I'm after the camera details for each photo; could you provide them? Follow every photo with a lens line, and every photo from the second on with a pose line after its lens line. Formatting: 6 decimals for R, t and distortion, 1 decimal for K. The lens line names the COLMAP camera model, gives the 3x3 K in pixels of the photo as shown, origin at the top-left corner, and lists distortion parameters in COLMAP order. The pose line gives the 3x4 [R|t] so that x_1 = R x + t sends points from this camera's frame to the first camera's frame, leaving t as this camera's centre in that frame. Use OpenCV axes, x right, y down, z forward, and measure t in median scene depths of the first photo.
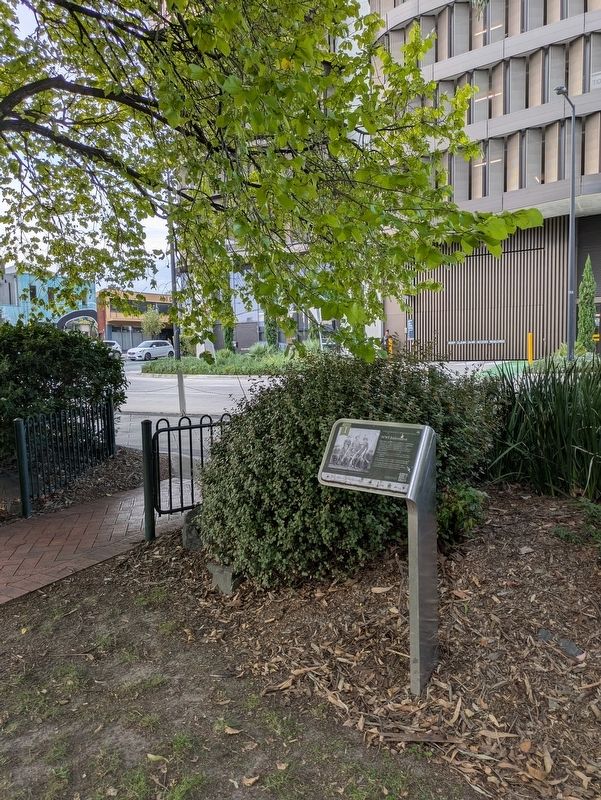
lens RADIAL K [[588.9, 0, 300.2], [0, 588.9, 400.1], [0, 0, 1]] dist [0.007848, 0.003037]
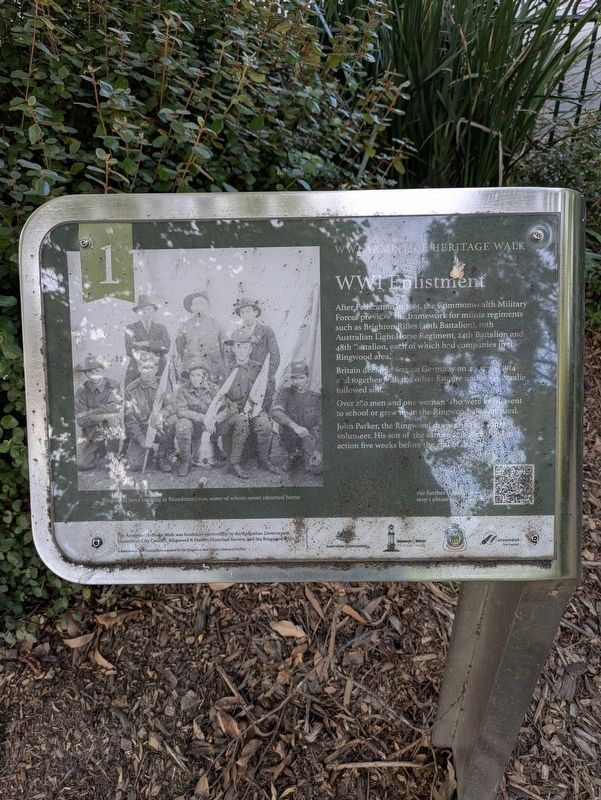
lens RADIAL K [[588.9, 0, 298.6], [0, 588.9, 403.5], [0, 0, 1]] dist [0.007848, 0.003037]
pose [[0.808913, -0.349598, 0.472695, 0.025145], [0.059049, 0.848246, 0.526301, -0.005102], [-0.584955, -0.397820, 0.706800, 0.856300]]
